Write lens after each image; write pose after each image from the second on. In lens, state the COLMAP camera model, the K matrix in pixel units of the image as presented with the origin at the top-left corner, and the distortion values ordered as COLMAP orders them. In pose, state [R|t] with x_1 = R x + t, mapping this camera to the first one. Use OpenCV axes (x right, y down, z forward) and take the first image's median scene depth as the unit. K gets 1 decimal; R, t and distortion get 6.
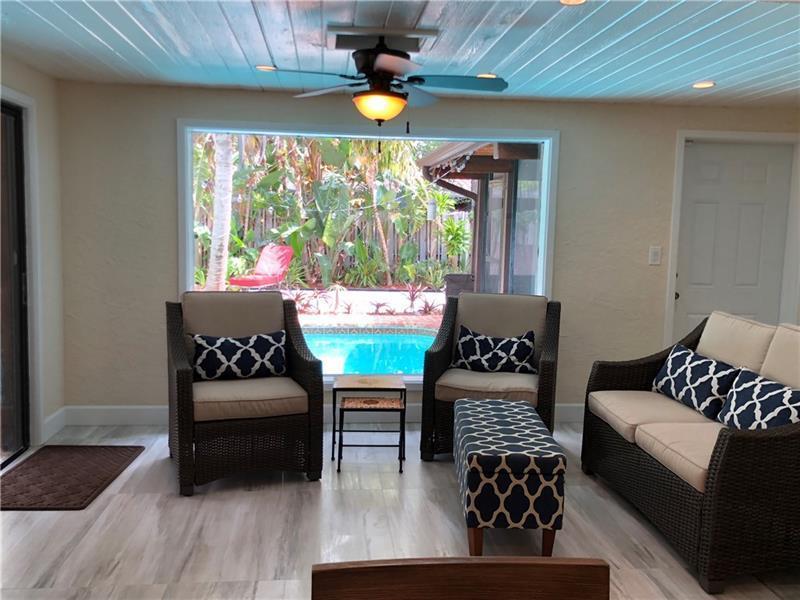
lens RADIAL K [[713.2, 0, 400.0], [0, 713.2, 300.0], [0, 0, 1]] dist [0.002535, -0.000221]
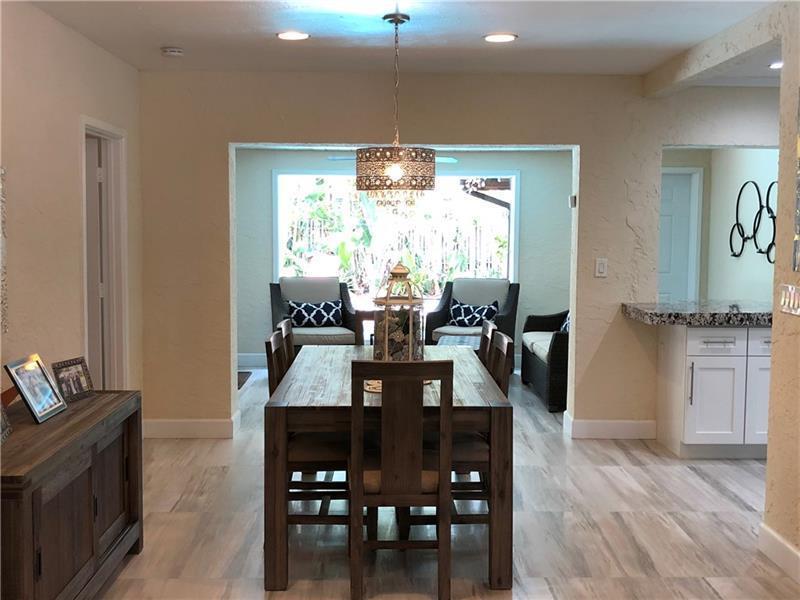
lens RADIAL K [[927.1, 0, 400.0], [0, 927.1, 300.0], [0, 0, 1]] dist [0.015909, -0.011613]
pose [[0.996690, -0.009441, -0.080750, 0.138509], [0.006785, 0.999429, -0.033101, 0.108354], [0.081017, 0.032444, 0.996185, -1.058451]]
